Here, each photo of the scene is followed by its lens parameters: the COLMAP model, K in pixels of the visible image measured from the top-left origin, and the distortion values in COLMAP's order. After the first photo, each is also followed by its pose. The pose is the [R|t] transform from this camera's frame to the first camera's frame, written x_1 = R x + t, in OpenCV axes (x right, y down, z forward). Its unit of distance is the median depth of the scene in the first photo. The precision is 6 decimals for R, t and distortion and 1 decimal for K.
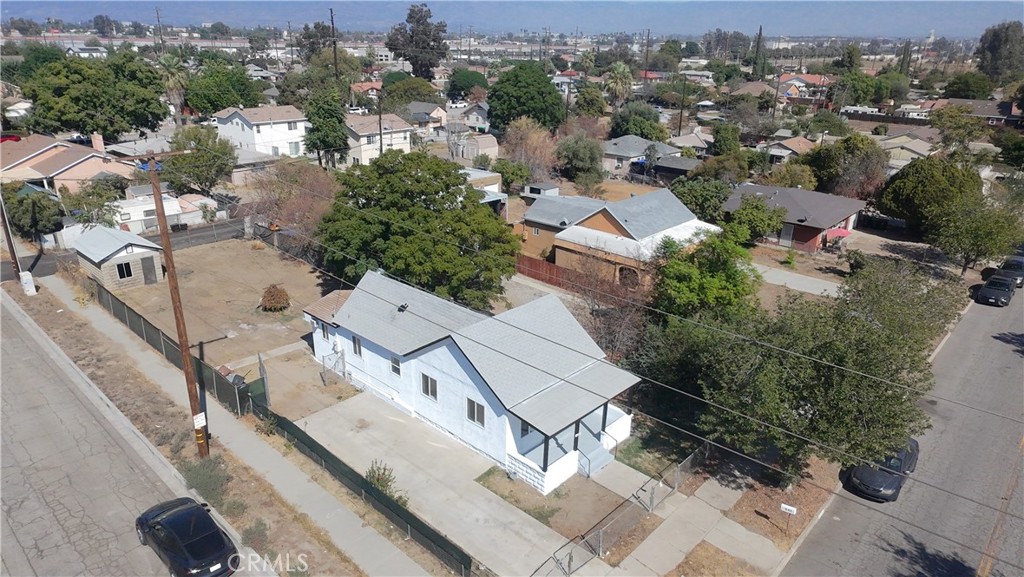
lens RADIAL K [[655.0, 0, 514.8], [0, 655.0, 284.9], [0, 0, 1]] dist [0.001916, -0.000559]
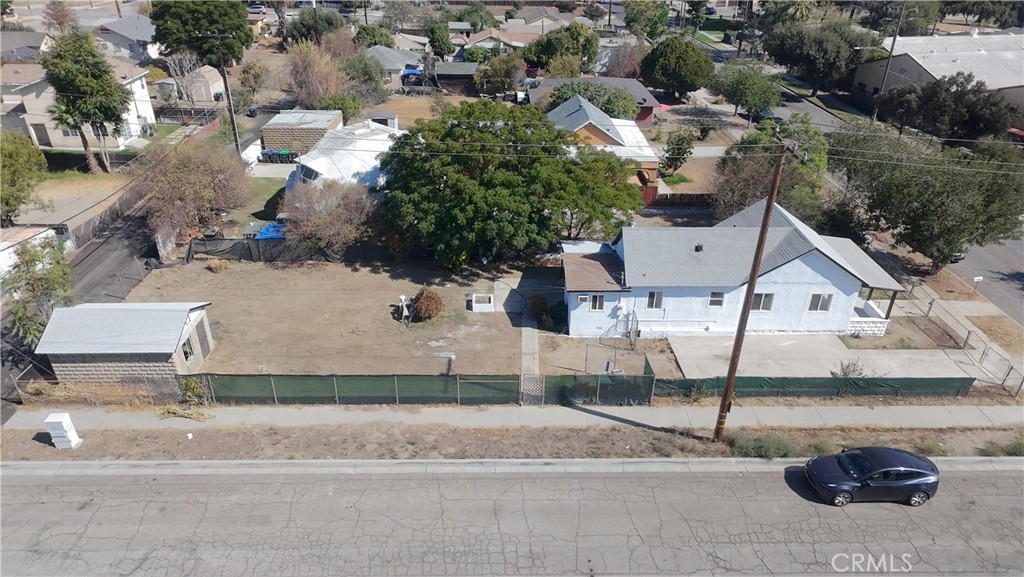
lens RADIAL K [[655.0, 0, 512.1], [0, 655.0, 288.8], [0, 0, 1]] dist [0.001916, -0.000559]
pose [[0.719031, -0.346140, 0.602645, -1.155336], [0.242519, 0.937602, 0.249173, -0.265262], [-0.651290, -0.033010, 0.758110, 0.420753]]
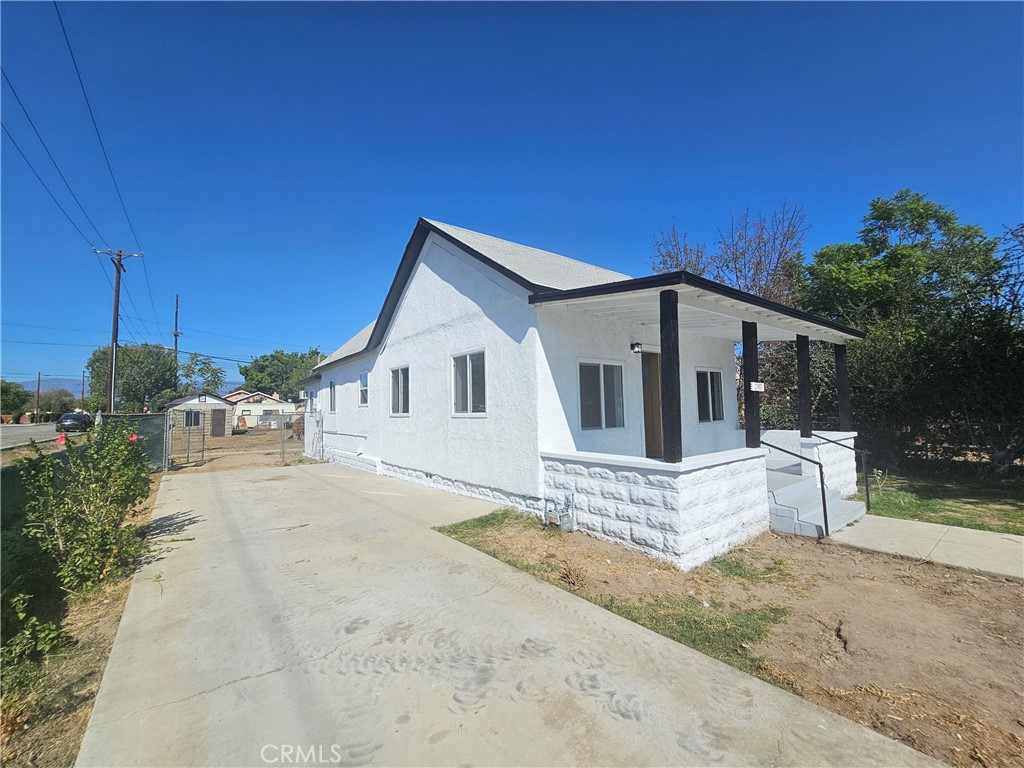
lens RADIAL K [[419.2, 0, 511.8], [0, 419.2, 387.6], [0, 0, 1]] dist [-0.004415, 0.000283]
pose [[0.985780, -0.049572, -0.160565, 0.008993], [-0.018954, 0.916602, -0.399352, 0.287587], [0.166971, 0.396716, 0.902628, 0.729998]]
